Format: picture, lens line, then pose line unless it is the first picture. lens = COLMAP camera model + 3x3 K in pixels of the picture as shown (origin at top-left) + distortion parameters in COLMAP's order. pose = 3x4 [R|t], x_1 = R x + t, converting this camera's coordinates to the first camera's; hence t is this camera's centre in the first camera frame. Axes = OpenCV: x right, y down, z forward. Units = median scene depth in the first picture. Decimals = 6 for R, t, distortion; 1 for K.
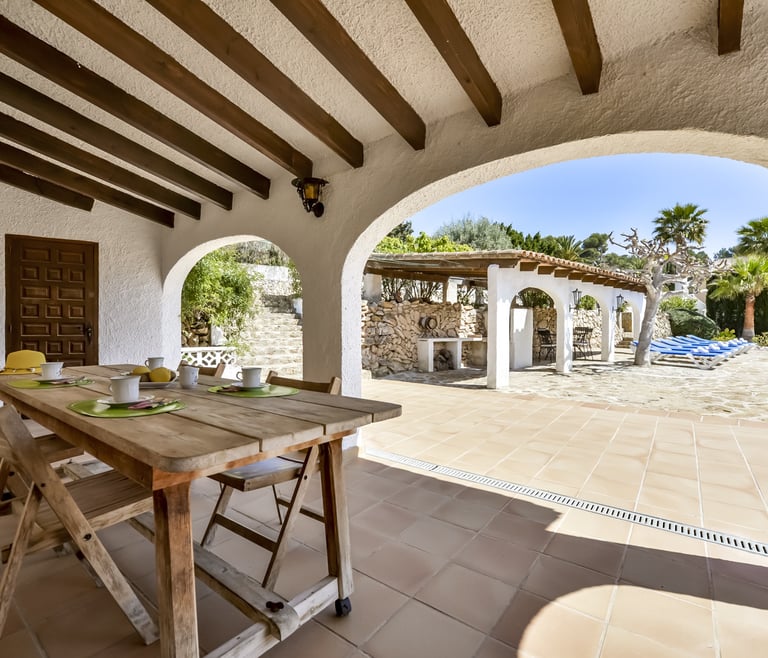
lens RADIAL K [[1185.4, 0, 384.0], [0, 1185.4, 329.0], [0, 0, 1]] dist [-0.010071, -0.003208]
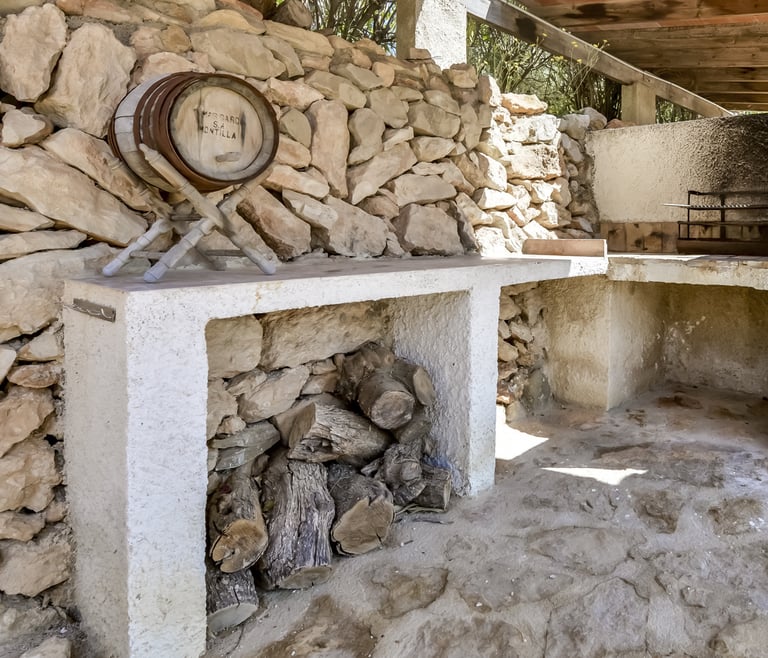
lens RADIAL K [[1185.4, 0, 384.0], [0, 1185.4, 329.0], [0, 0, 1]] dist [-0.010071, -0.003208]
pose [[0.999979, 0.001319, -0.006351, 0.050439], [-0.000752, 0.996070, 0.088568, 0.002415], [0.006443, -0.088562, 0.996050, 0.822259]]
